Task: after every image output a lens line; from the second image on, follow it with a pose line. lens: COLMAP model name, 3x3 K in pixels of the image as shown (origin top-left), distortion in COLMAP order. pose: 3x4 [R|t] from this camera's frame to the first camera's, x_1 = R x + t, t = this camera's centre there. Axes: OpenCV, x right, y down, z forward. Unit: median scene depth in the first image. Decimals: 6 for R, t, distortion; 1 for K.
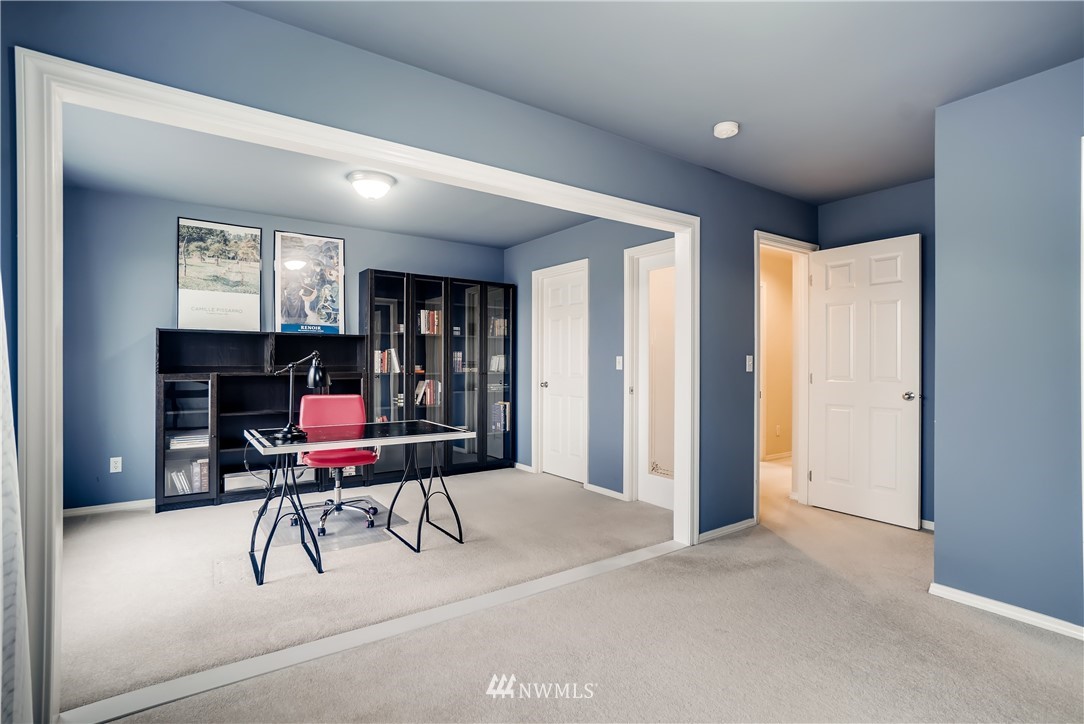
lens RADIAL K [[520.3, 0, 539.1], [0, 520.3, 365.7], [0, 0, 1]] dist [-0.017109, 0.002156]
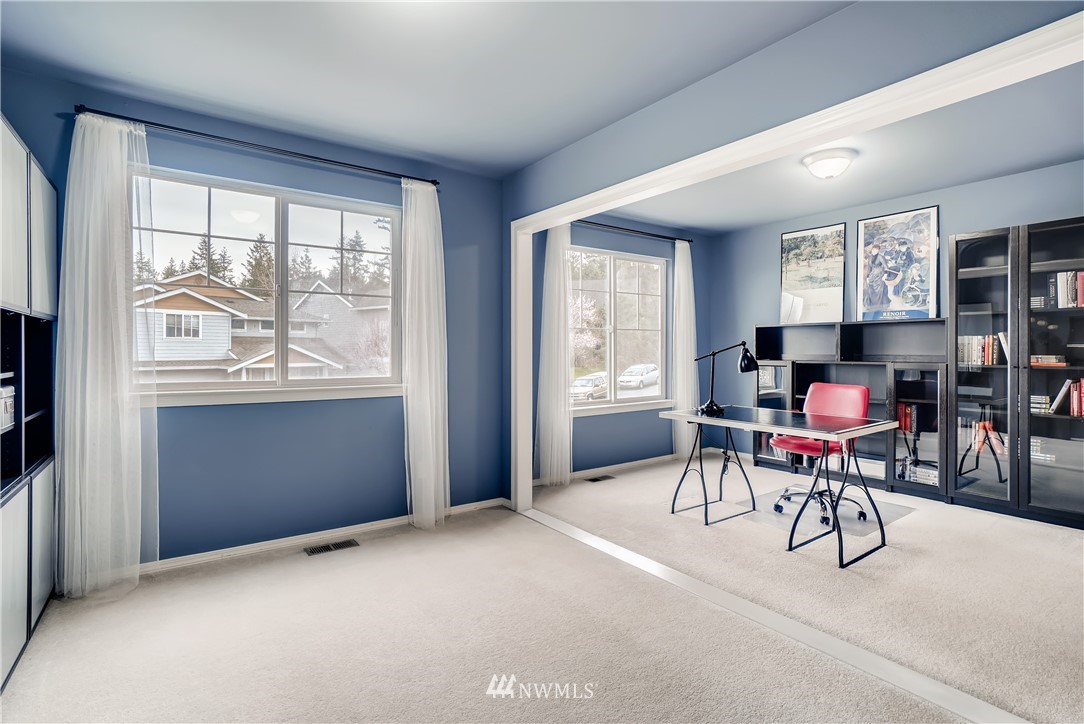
lens RADIAL K [[520.3, 0, 540.3], [0, 520.3, 352.9], [0, 0, 1]] dist [-0.017109, 0.002156]
pose [[0.030662, 0.000043, -0.999530, 0.472698], [-0.004943, 0.999988, -0.000109, -0.000304], [0.999518, 0.004944, 0.030662, 0.349752]]
